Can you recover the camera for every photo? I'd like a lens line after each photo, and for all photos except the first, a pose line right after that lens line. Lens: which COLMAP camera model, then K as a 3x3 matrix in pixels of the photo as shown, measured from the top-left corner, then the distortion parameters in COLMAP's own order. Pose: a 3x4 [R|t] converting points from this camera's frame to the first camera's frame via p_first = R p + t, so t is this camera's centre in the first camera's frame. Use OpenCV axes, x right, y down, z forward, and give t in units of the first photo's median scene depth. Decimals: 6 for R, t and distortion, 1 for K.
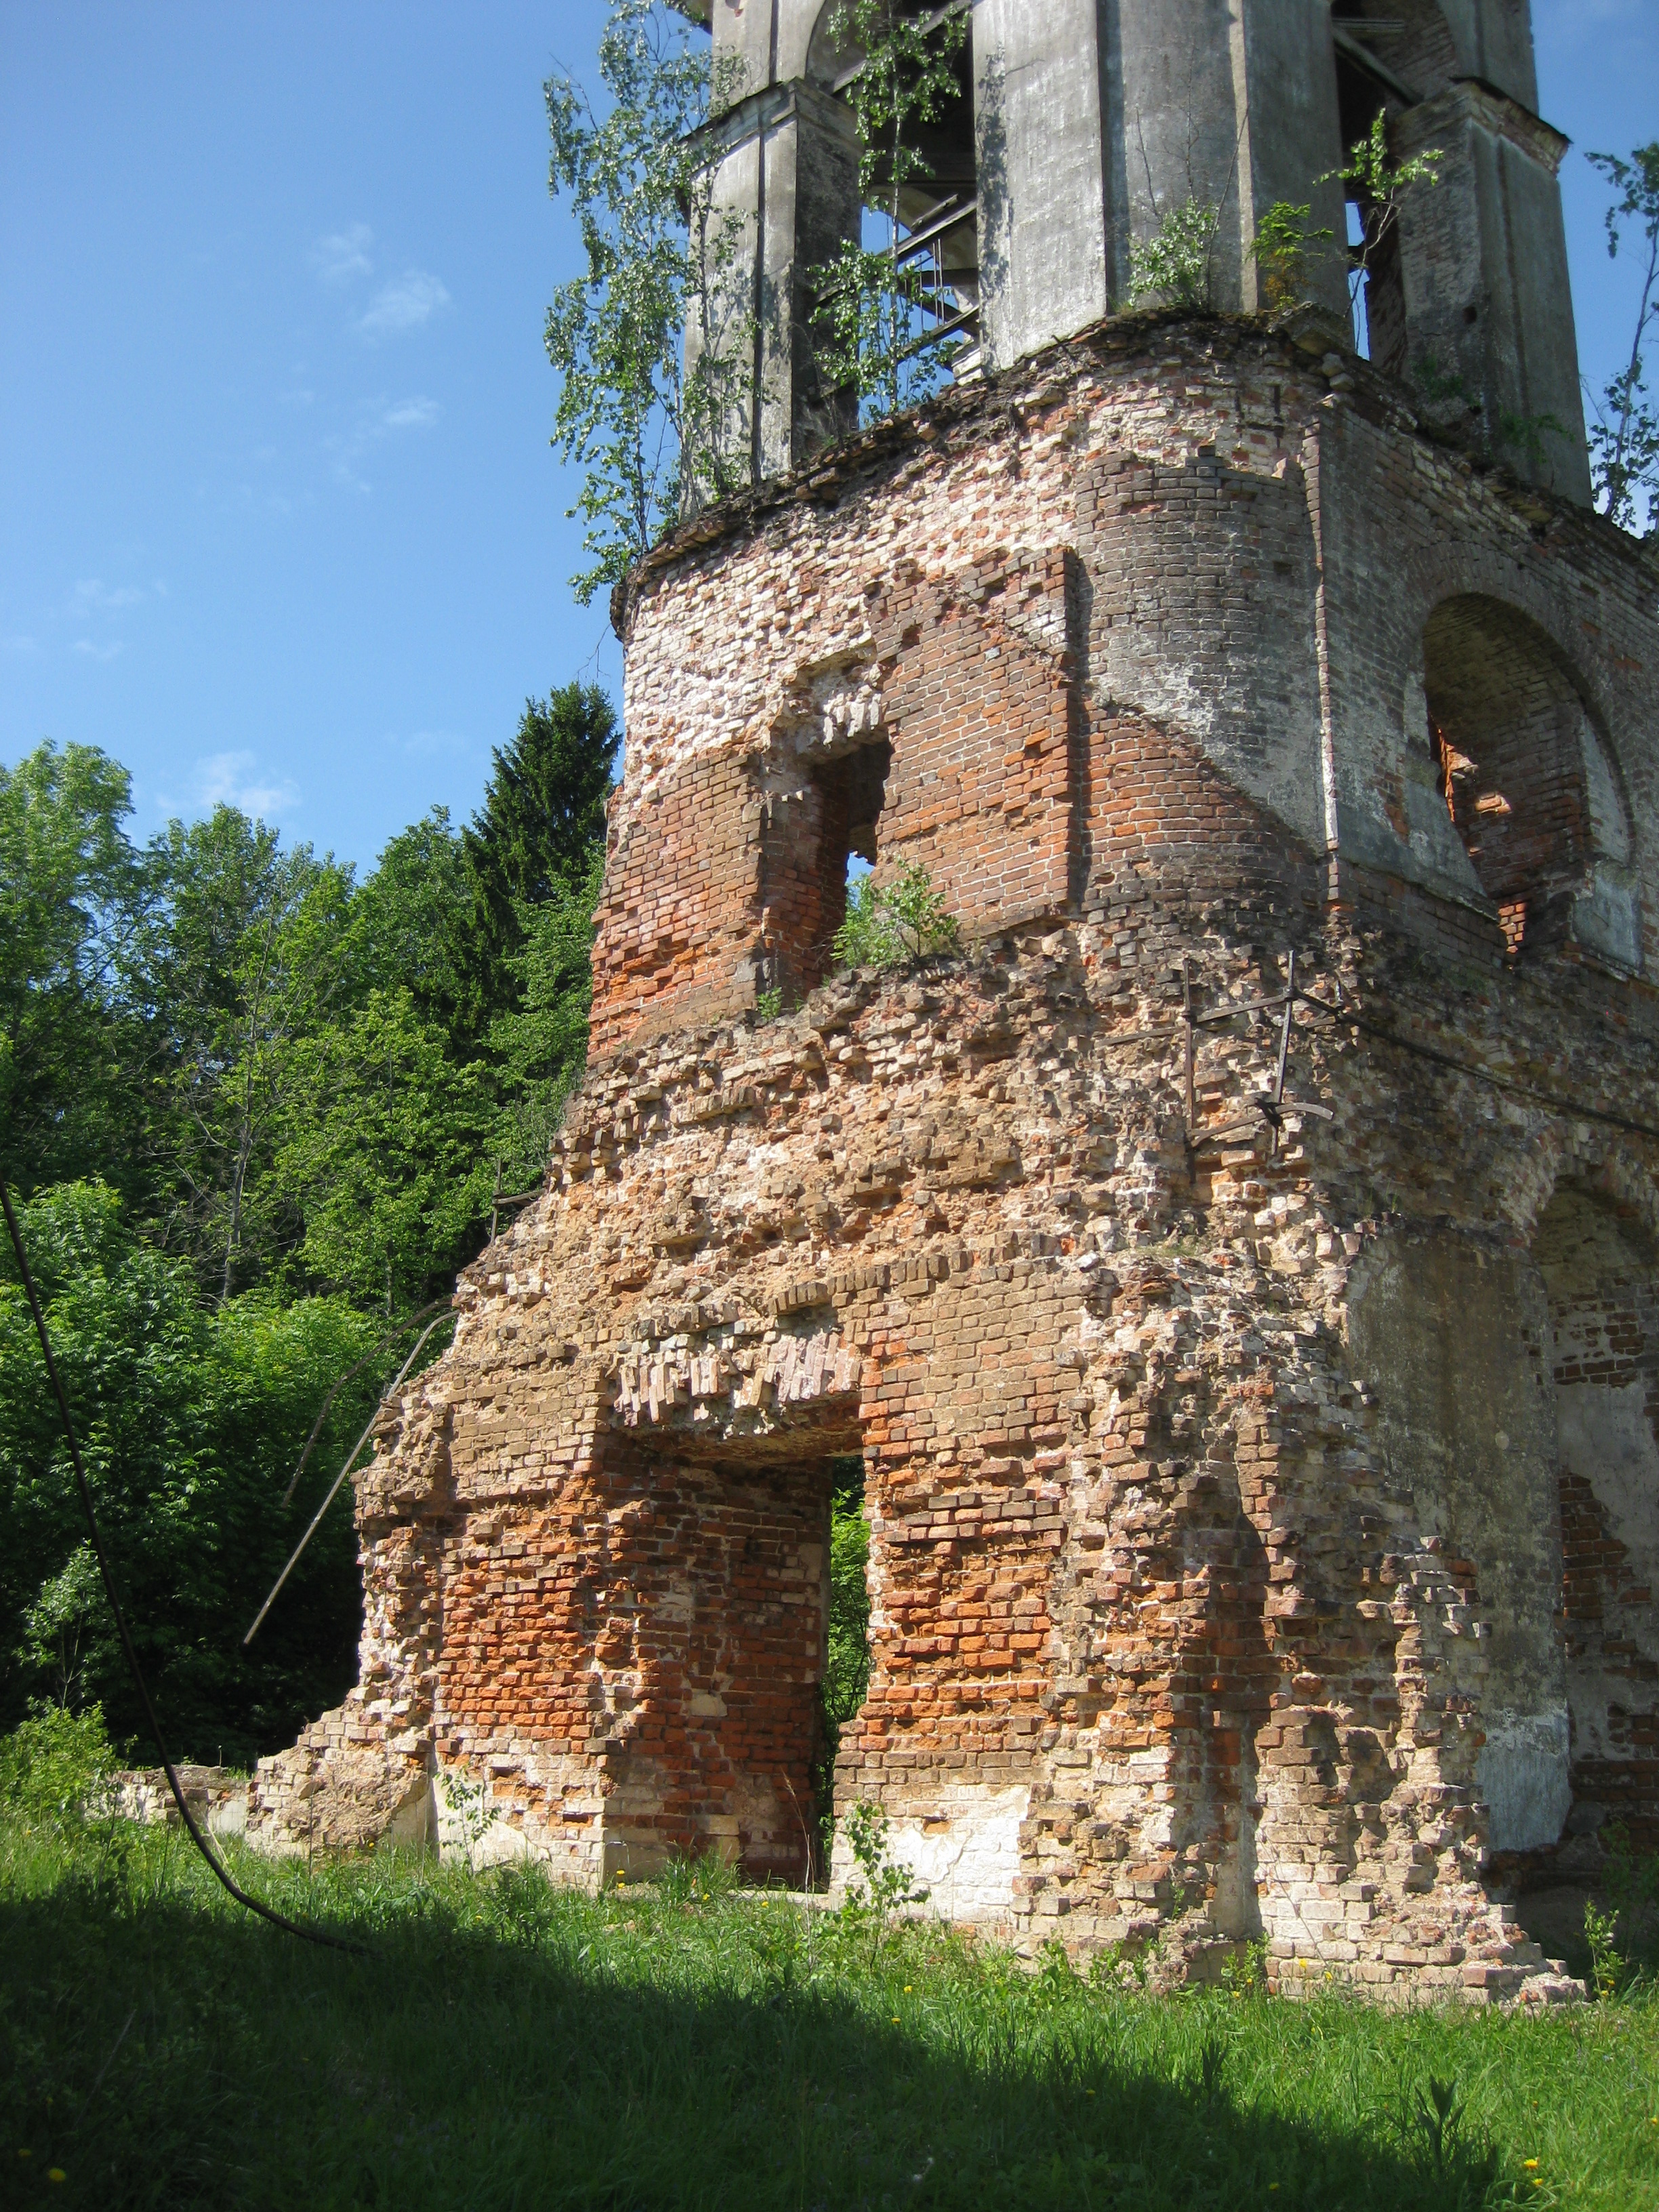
lens RADIAL K [[2428.7, 0, 829.5], [0, 2428.7, 1106.0], [0, 0, 1]] dist [-0.172058, 0.115570]
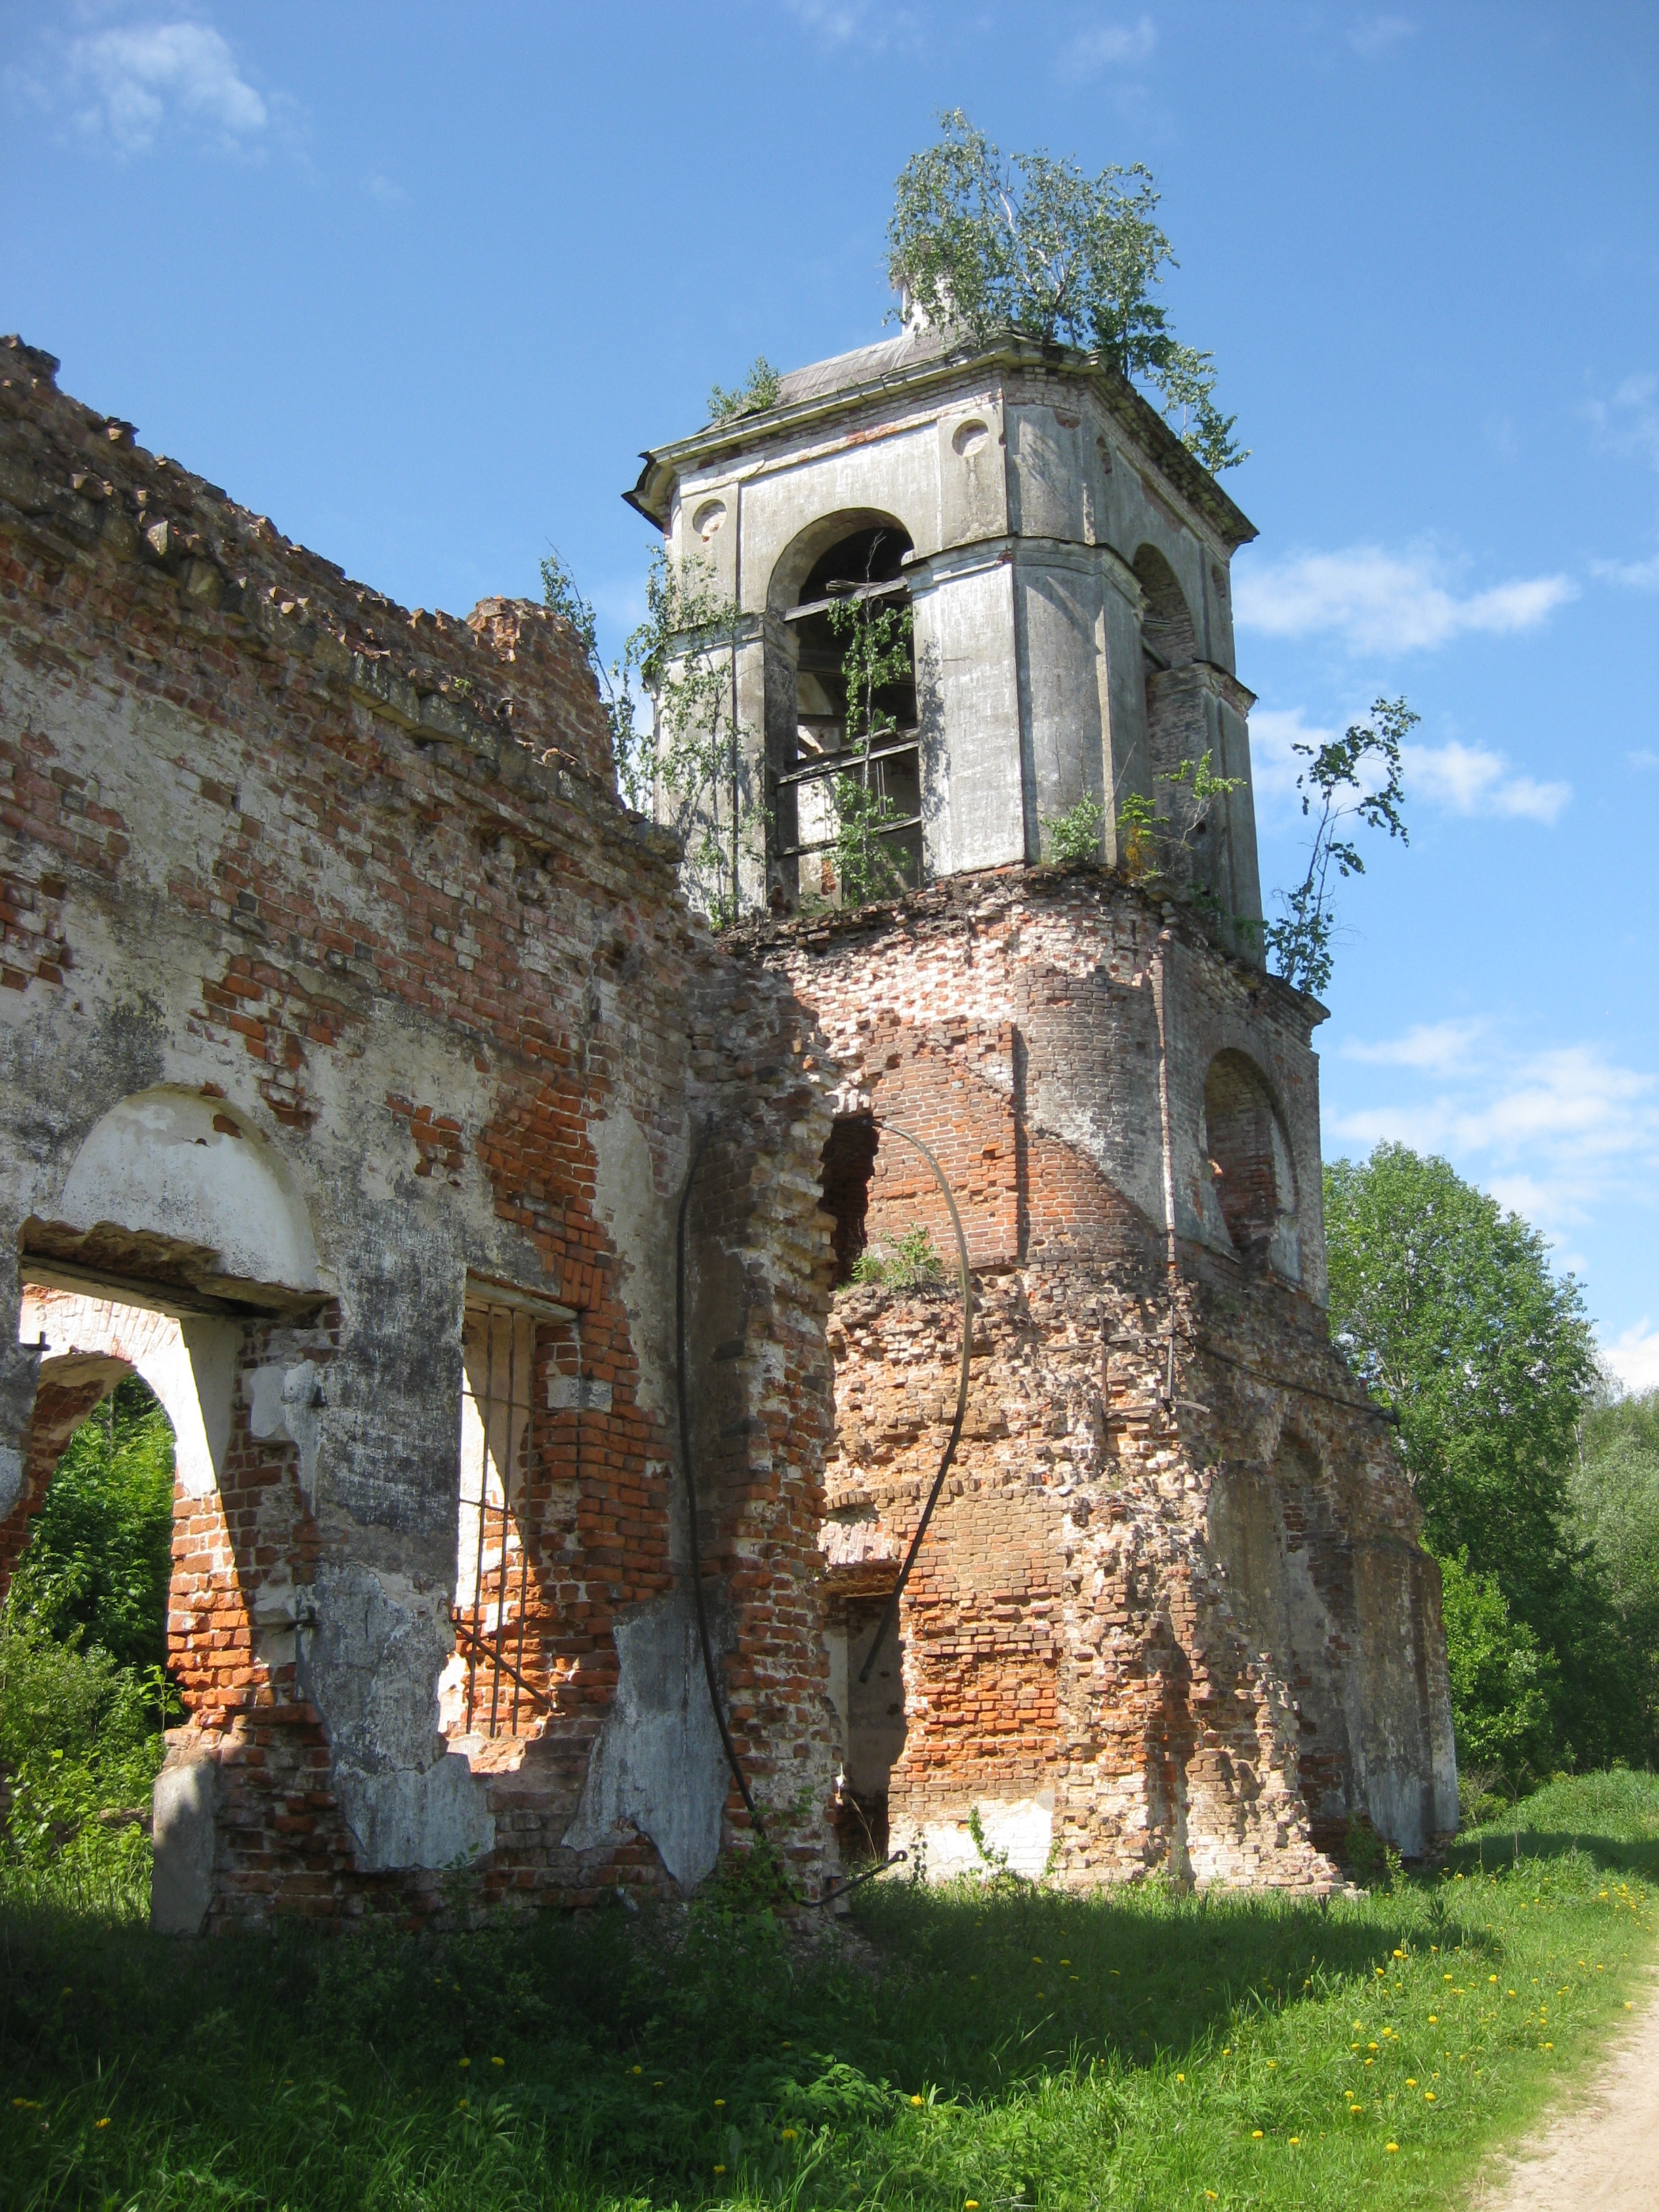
lens RADIAL K [[2428.7, 0, 829.5], [0, 2428.7, 1106.0], [0, 0, 1]] dist [-0.172058, 0.115570]
pose [[0.959136, 0.056449, 0.277259, -0.504613], [-0.050151, 0.998298, -0.029761, -0.137979], [-0.278467, 0.014640, 0.960334, -0.551826]]
